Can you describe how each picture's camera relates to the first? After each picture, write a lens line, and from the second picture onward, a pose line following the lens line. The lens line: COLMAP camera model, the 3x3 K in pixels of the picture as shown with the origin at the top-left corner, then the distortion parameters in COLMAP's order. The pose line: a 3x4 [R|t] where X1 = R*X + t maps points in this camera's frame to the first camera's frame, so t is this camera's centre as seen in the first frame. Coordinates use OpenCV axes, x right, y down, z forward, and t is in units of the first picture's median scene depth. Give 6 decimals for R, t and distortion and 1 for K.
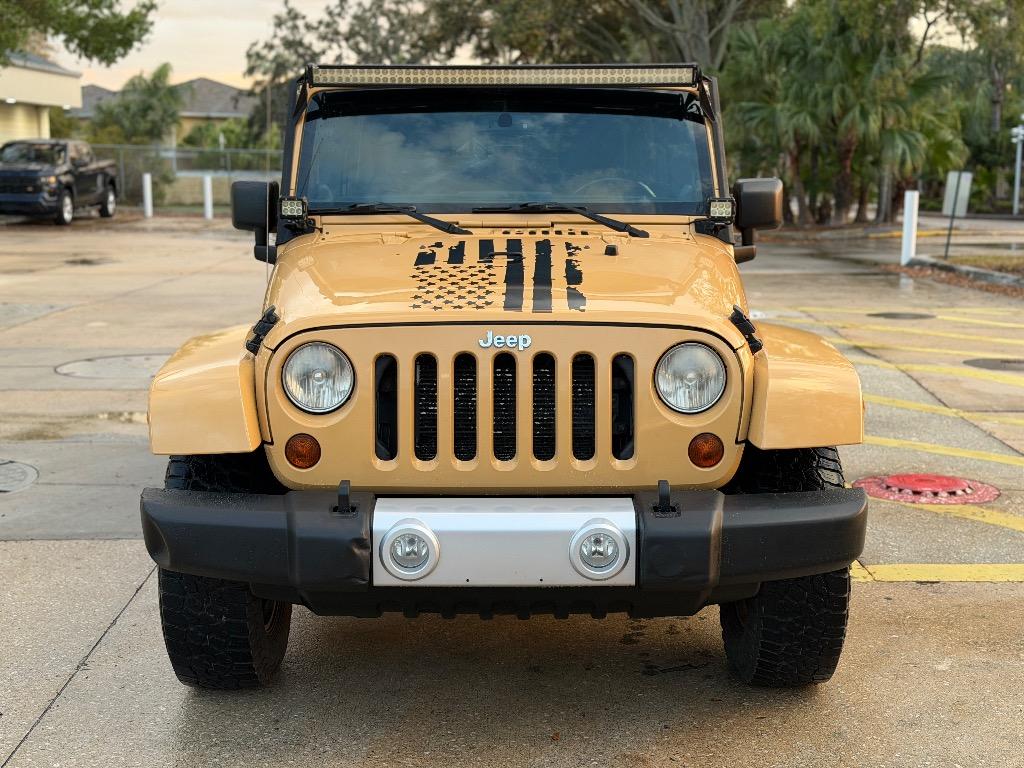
lens RADIAL K [[1428.7, 0, 511.1], [0, 1428.7, 383.7], [0, 0, 1]] dist [0.085196, 0.000000]
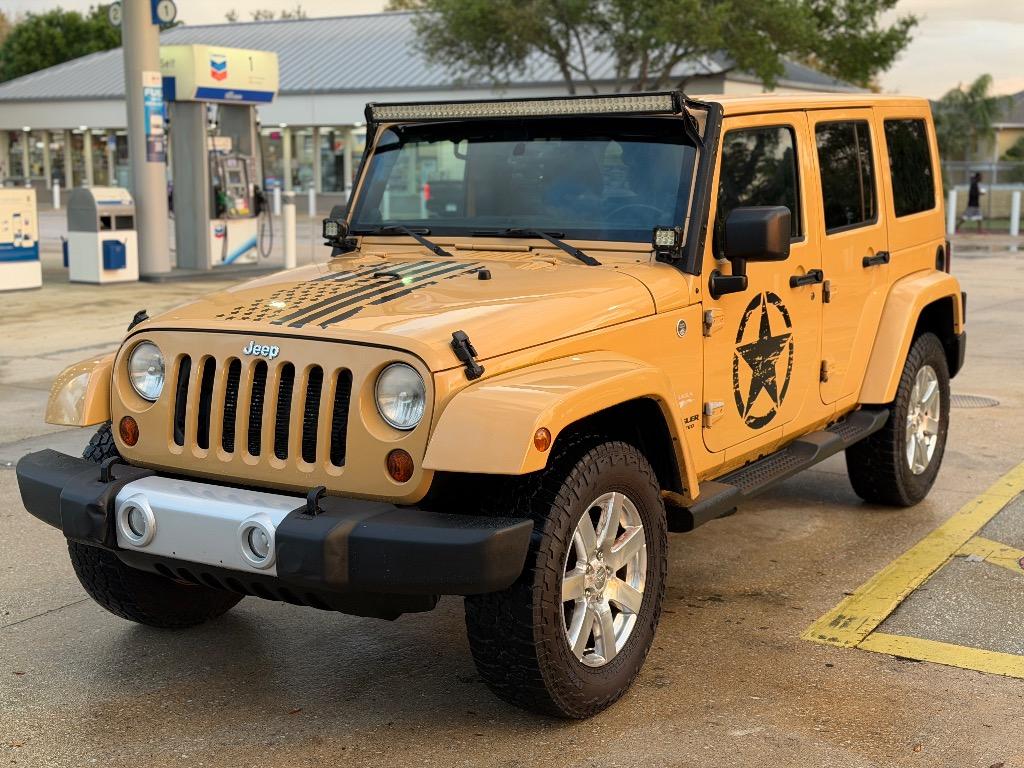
lens RADIAL K [[1428.7, 0, 512.6], [0, 1428.7, 376.7], [0, 0, 1]] dist [0.085196, 0.000000]
pose [[0.839590, 0.072480, -0.538363, 0.584017], [-0.080015, 0.996749, 0.009407, -0.026832], [0.537295, 0.035179, 0.842660, 0.115263]]
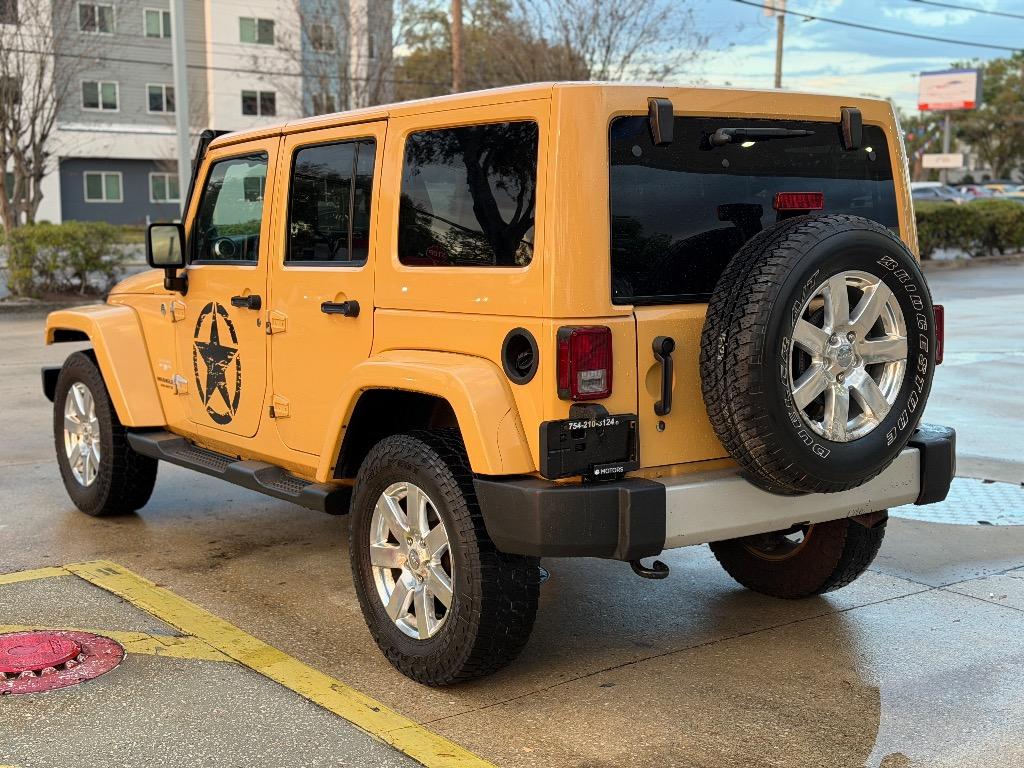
lens RADIAL K [[1428.7, 0, 508.2], [0, 1428.7, 387.3], [0, 0, 1]] dist [0.085196, 0.000000]
pose [[-0.798917, 0.086108, -0.595245, 0.683397], [-0.097145, 0.958228, 0.269003, -0.365636], [0.593543, 0.272736, -0.757180, 2.143158]]
